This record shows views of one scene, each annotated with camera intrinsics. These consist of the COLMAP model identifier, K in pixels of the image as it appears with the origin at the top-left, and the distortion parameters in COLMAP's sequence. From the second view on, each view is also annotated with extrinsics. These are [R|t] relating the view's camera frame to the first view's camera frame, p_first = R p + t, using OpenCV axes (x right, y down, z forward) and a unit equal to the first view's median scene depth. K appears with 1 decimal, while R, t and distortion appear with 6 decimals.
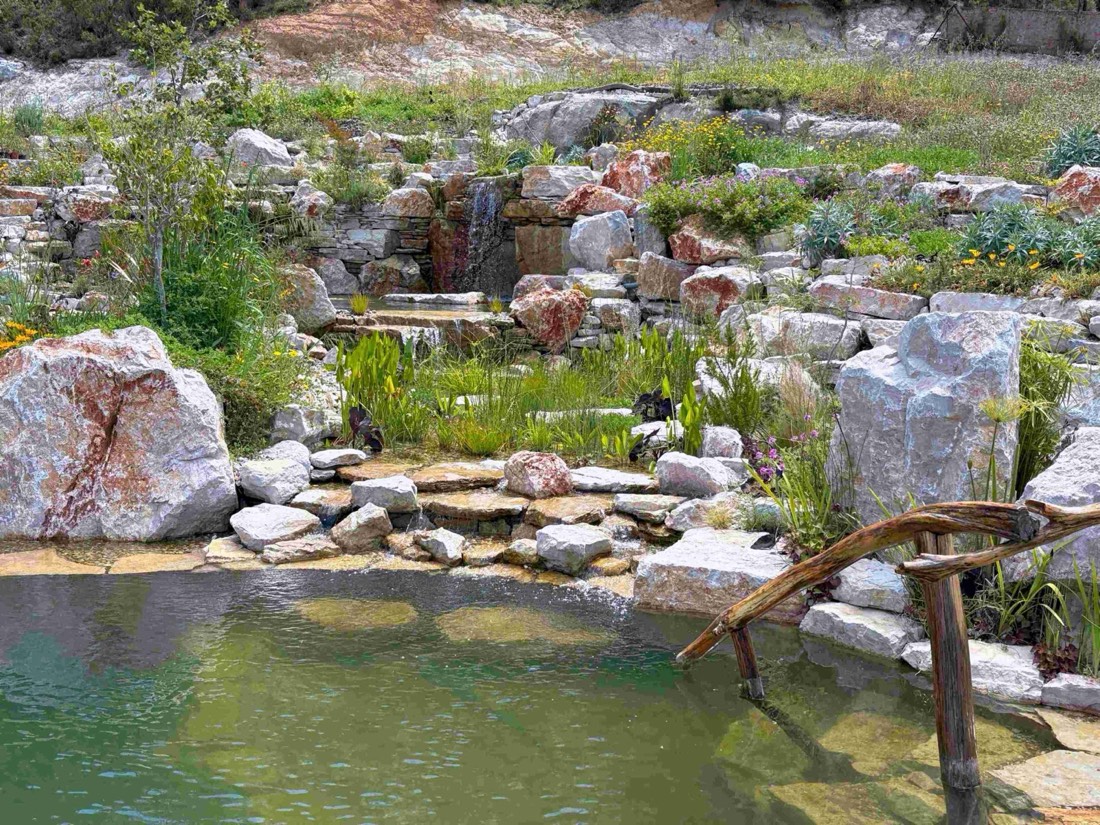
lens RADIAL K [[1271.7, 0, 546.0], [0, 1271.7, 416.9], [0, 0, 1]] dist [0.047820, 0.000000]
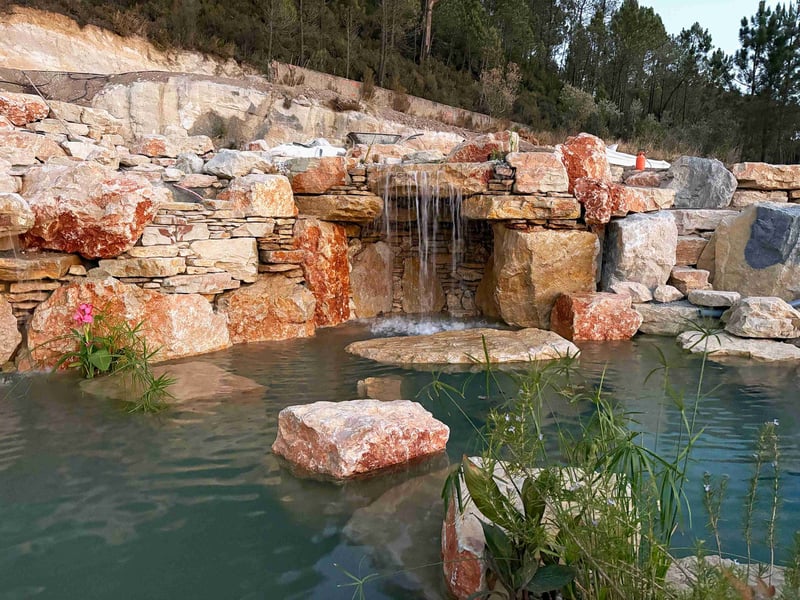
lens RADIAL K [[602.3, 0, 400.1], [0, 602.3, 306.8], [0, 0, 1]] dist [0.008526, 0.003315]
pose [[0.644348, -0.137678, 0.752237, -0.426365], [0.107403, 0.990203, 0.089233, -0.180329], [-0.757153, 0.023295, 0.652822, 1.019654]]
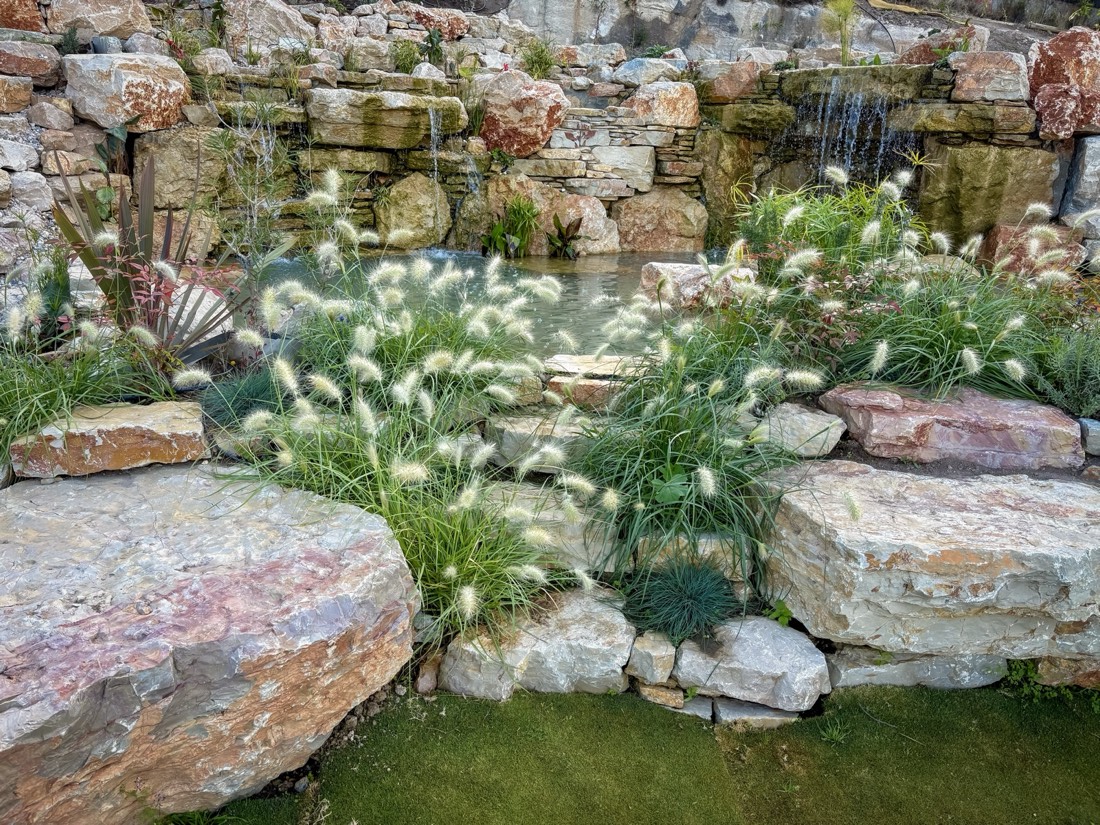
lens RADIAL K [[833.3, 0, 551.0], [0, 833.3, 412.7], [0, 0, 1]] dist [0.006600, -0.021719]
pose [[0.887385, -0.138178, 0.439835, -0.514532], [0.055124, 0.978985, 0.196343, -0.137736], [-0.457722, -0.149986, 0.876353, 0.863063]]
